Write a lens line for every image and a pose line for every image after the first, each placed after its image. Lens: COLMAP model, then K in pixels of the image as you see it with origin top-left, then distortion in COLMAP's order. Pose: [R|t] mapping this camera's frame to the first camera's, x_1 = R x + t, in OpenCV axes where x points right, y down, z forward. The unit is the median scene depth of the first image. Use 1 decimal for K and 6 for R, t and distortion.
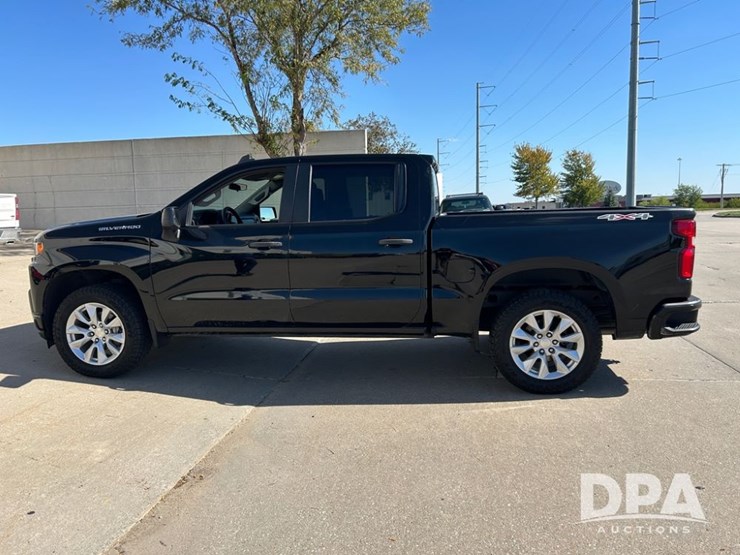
lens RADIAL K [[559.5, 0, 366.2], [0, 559.5, 277.8], [0, 0, 1]] dist [0.051693, -0.050746]
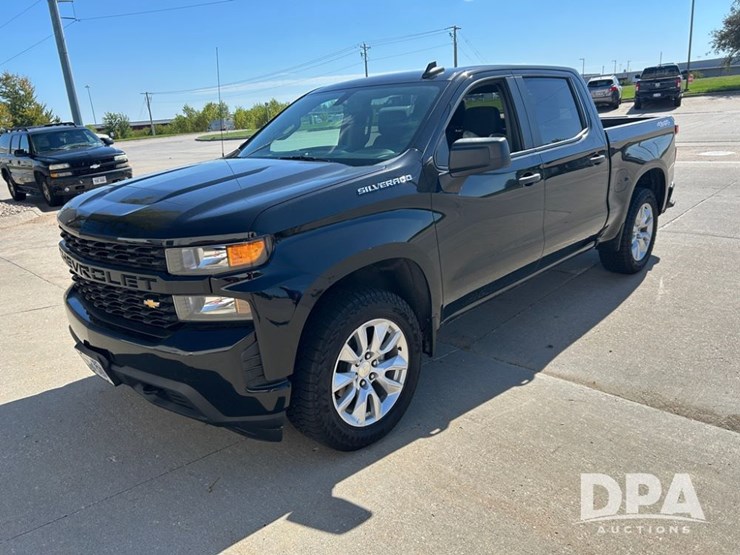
lens RADIAL K [[559.5, 0, 368.0], [0, 559.5, 275.1], [0, 0, 1]] dist [0.051693, -0.050746]
pose [[0.575703, -0.247567, 0.779280, -0.853403], [0.157056, 0.968796, 0.191747, -0.102730], [-0.802434, 0.012001, 0.596621, 0.618312]]
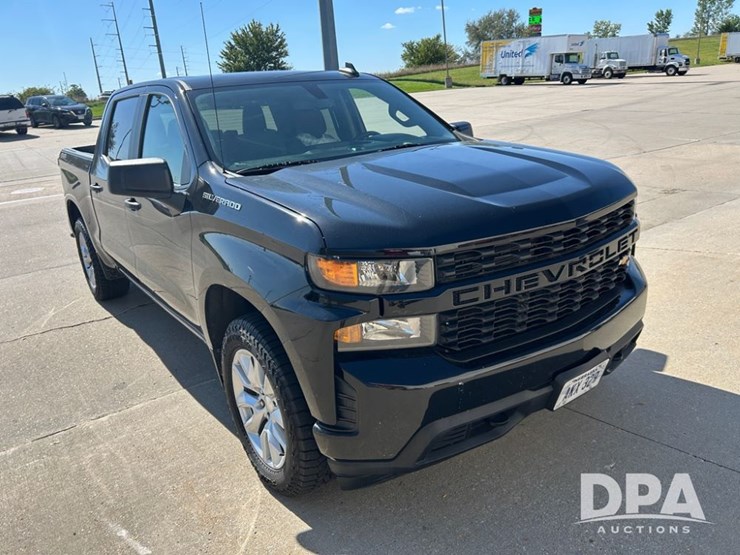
lens RADIAL K [[559.5, 0, 377.8], [0, 559.5, 273.5], [0, 0, 1]] dist [0.051693, -0.050746]
pose [[-0.712595, -0.143015, 0.686844, -0.777985], [0.170785, 0.914191, 0.367541, -0.222967], [-0.680471, 0.379211, -0.627023, 1.512134]]
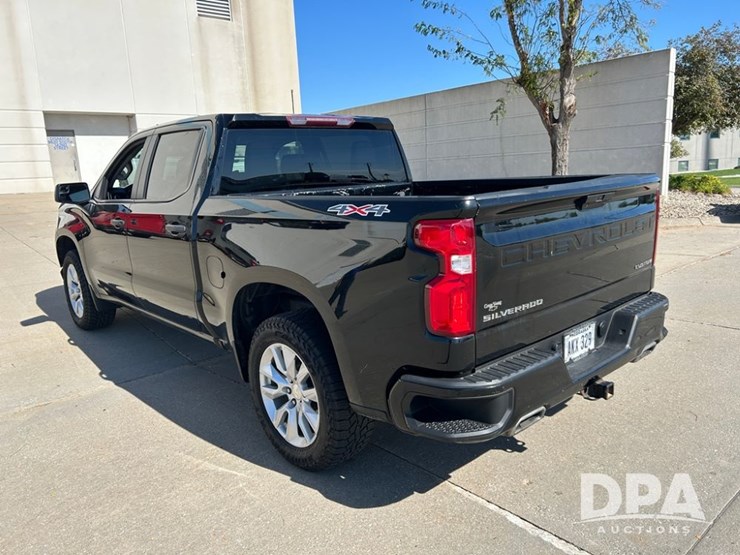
lens RADIAL K [[559.5, 0, 364.8], [0, 559.5, 275.8], [0, 0, 1]] dist [0.051693, -0.050746]
pose [[0.766567, 0.108629, -0.632910, 0.667219], [-0.049712, 0.992669, 0.110166, -0.084356], [0.640238, -0.052987, 0.766347, 0.460405]]
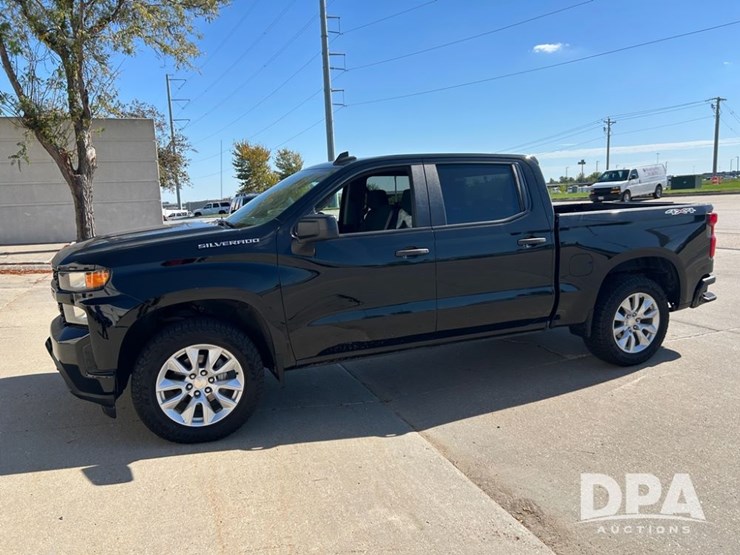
lens RADIAL K [[559.5, 0, 368.5], [0, 559.5, 282.7], [0, 0, 1]] dist [0.051693, -0.050746]
pose [[0.860430, -0.088907, 0.501753, -0.612500], [0.082016, 0.995986, 0.035837, -0.042698], [-0.502926, 0.010317, 0.864268, 0.223924]]
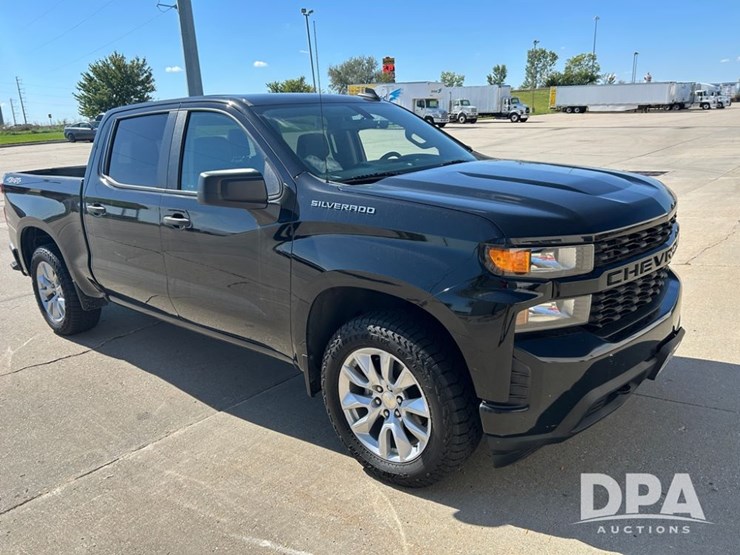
lens RADIAL K [[559.5, 0, 369.4], [0, 559.5, 271.9], [0, 0, 1]] dist [0.051693, -0.050746]
pose [[-0.850635, -0.069032, 0.521206, -0.630678], [0.131396, 0.931972, 0.337882, -0.237773], [-0.509074, 0.355898, -0.783697, 1.679538]]
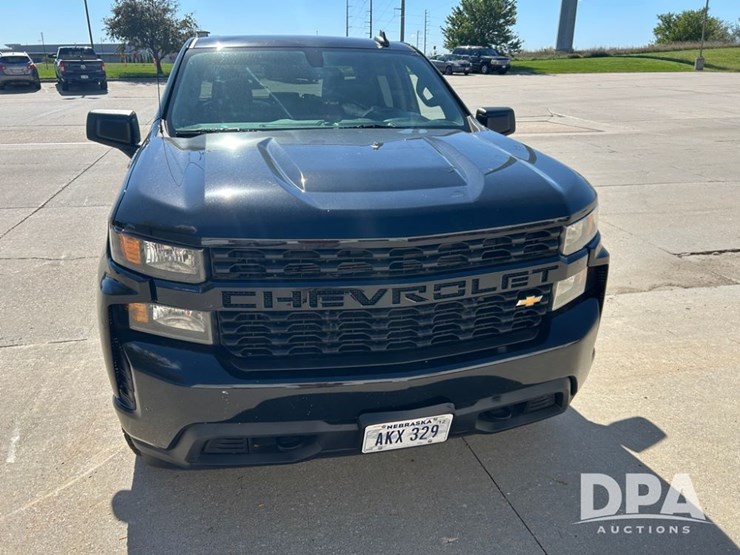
lens RADIAL K [[559.5, 0, 366.5], [0, 559.5, 274.5], [0, 0, 1]] dist [0.051693, -0.050746]
pose [[-0.384654, -0.293478, 0.875164, -0.882052], [0.118118, 0.924667, 0.361994, -0.186576], [-0.915472, 0.242615, -0.321012, 1.276231]]
